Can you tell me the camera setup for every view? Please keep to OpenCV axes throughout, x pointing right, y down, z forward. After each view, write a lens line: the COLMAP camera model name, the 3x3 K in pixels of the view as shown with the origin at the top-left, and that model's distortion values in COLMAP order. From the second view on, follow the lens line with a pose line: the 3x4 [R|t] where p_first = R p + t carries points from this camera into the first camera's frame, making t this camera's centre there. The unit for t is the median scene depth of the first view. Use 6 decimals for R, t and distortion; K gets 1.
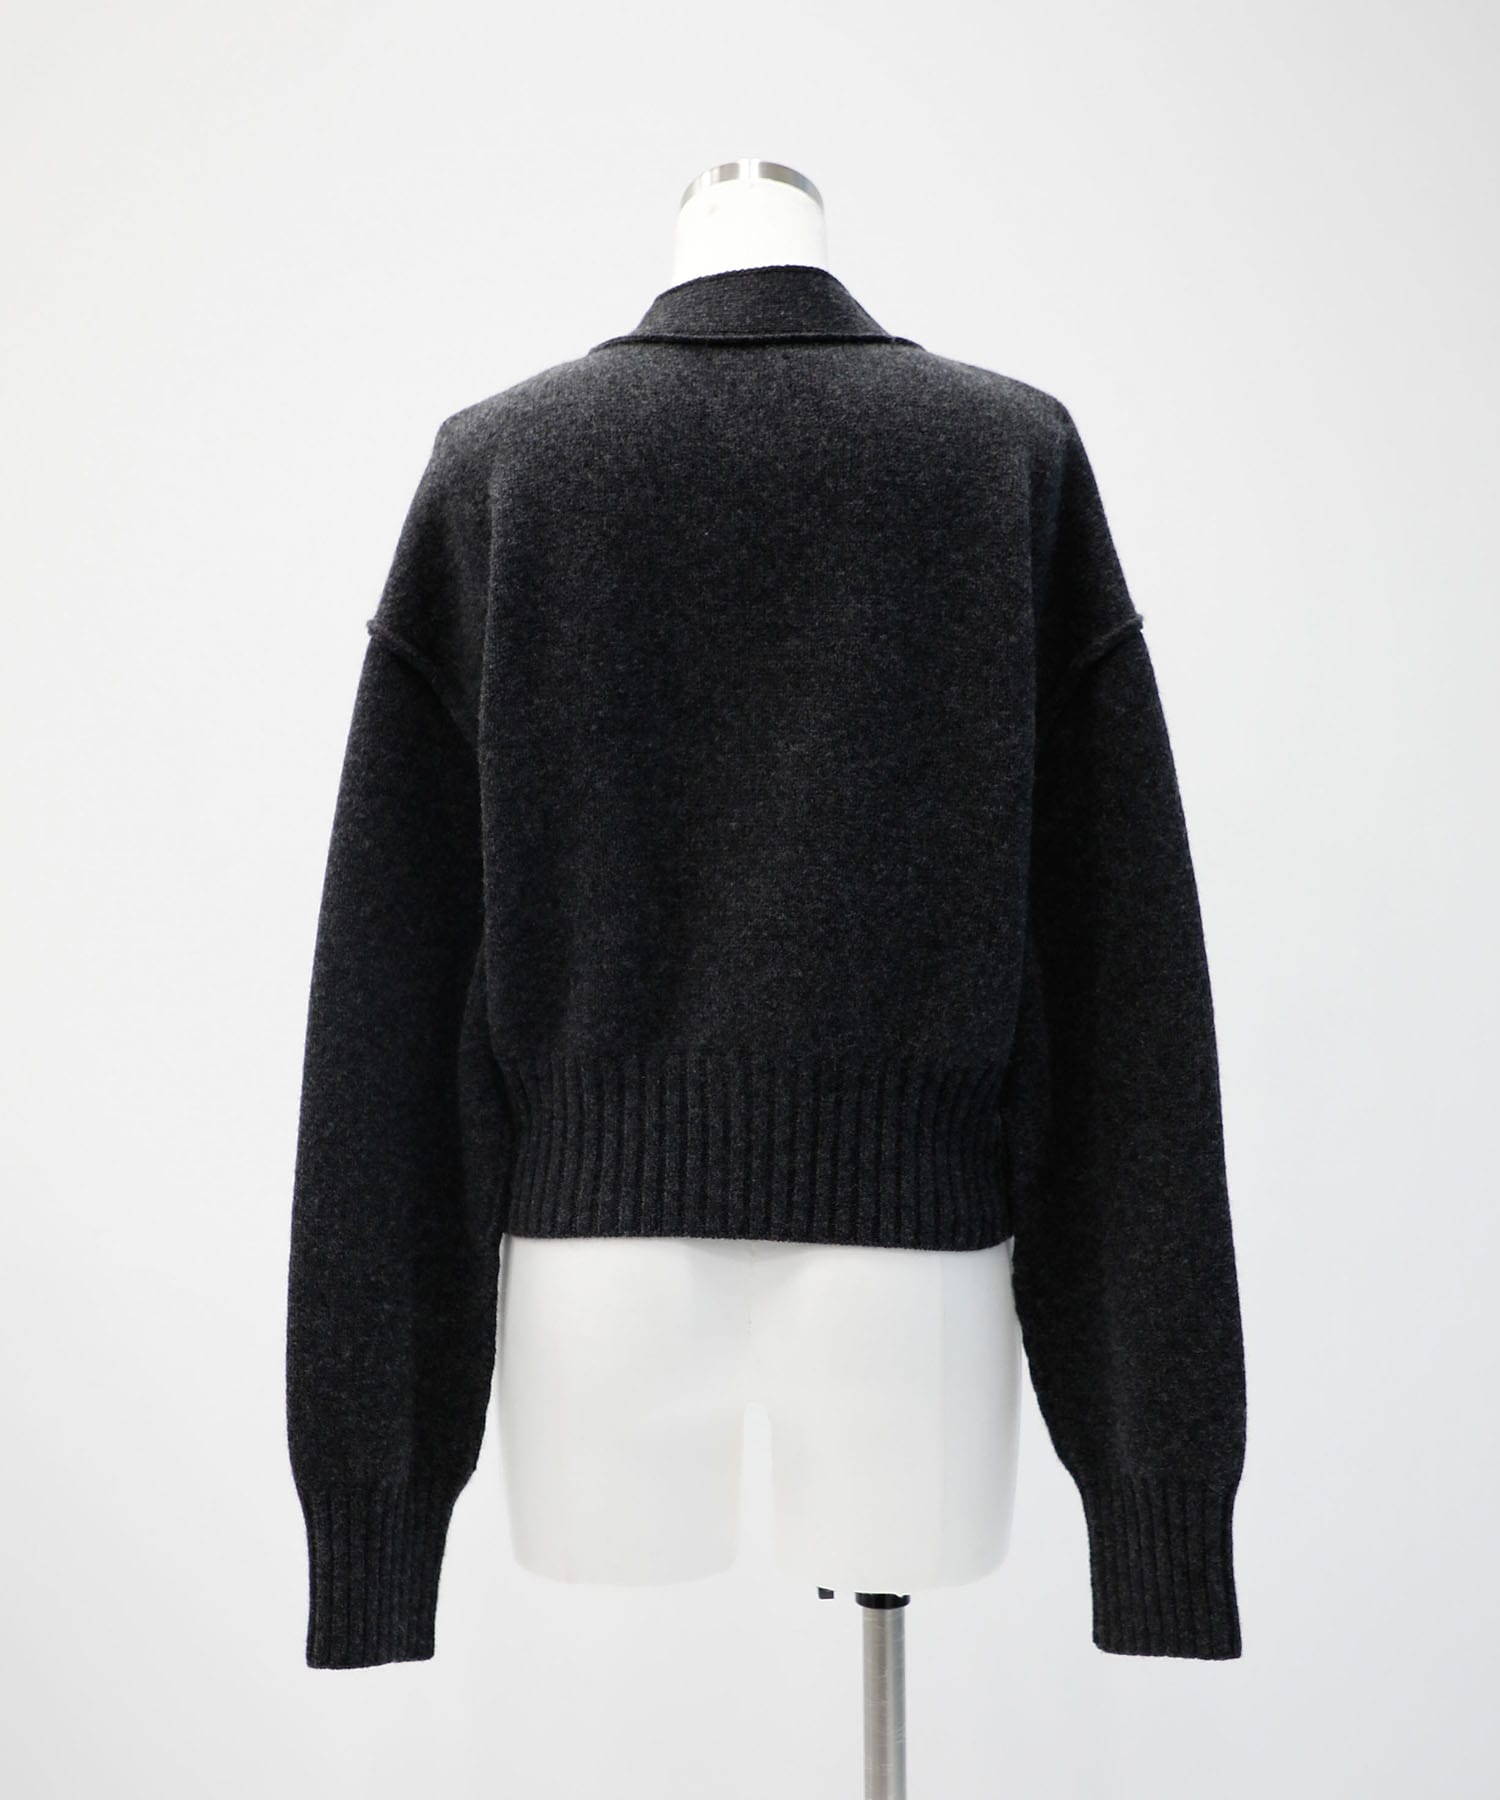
lens RADIAL K [[2317.9, 0, 753.8], [0, 2317.9, 888.9], [0, 0, 1]] dist [0.070960, 0.000000]
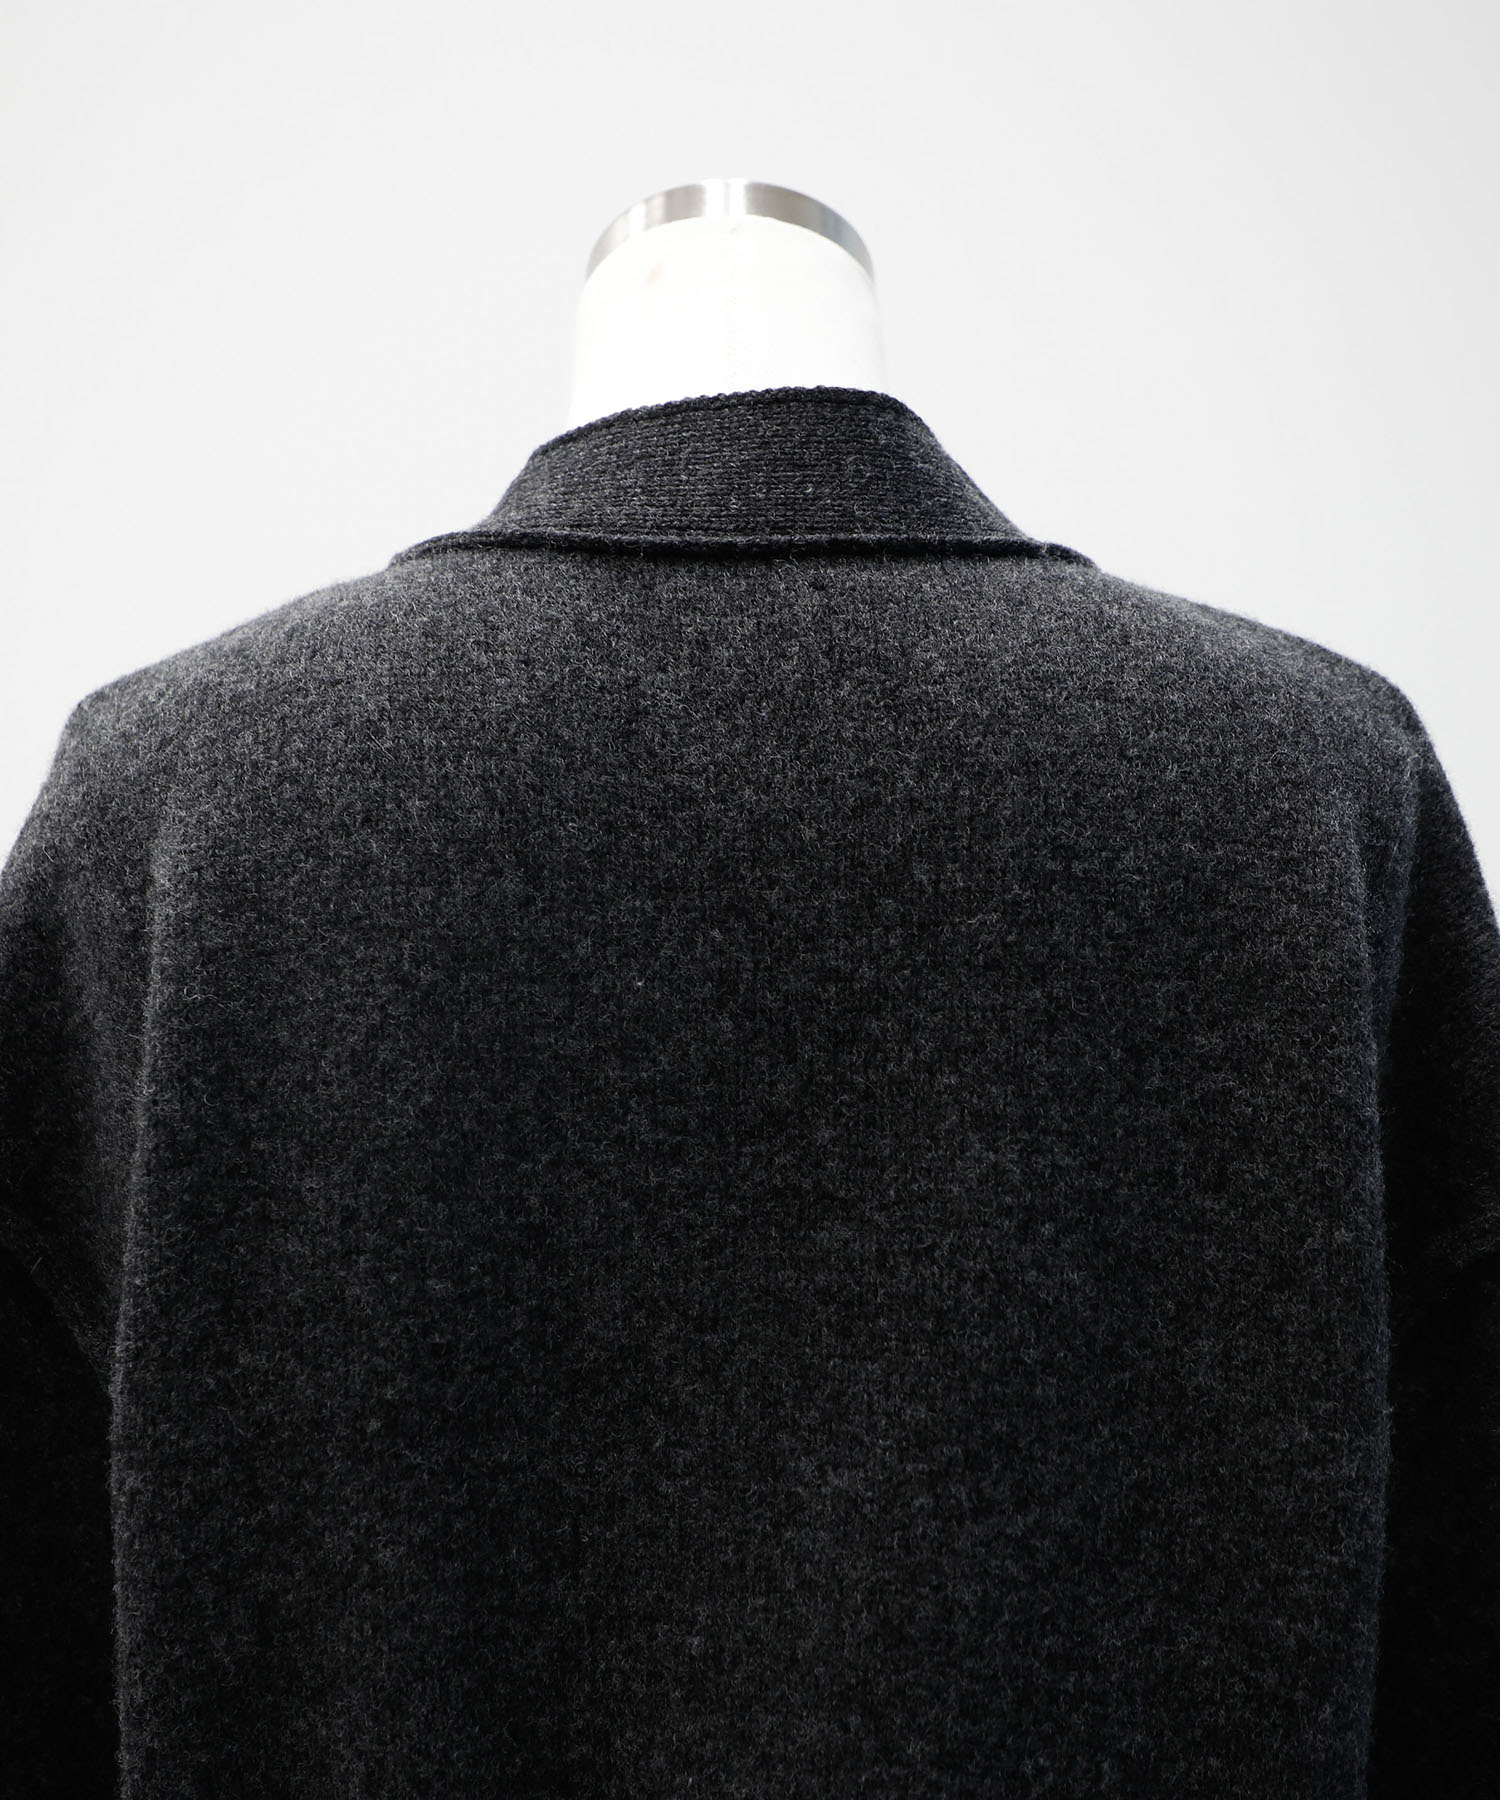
lens RADIAL K [[2235.8, 0, 744.7], [0, 2235.8, 902.2], [0, 0, 1]] dist [0.019330, 0.000000]
pose [[0.998845, 0.007626, 0.047435, -0.020535], [-0.005094, 0.998567, -0.053269, -0.144902], [-0.047773, 0.052966, 0.997453, 0.574556]]
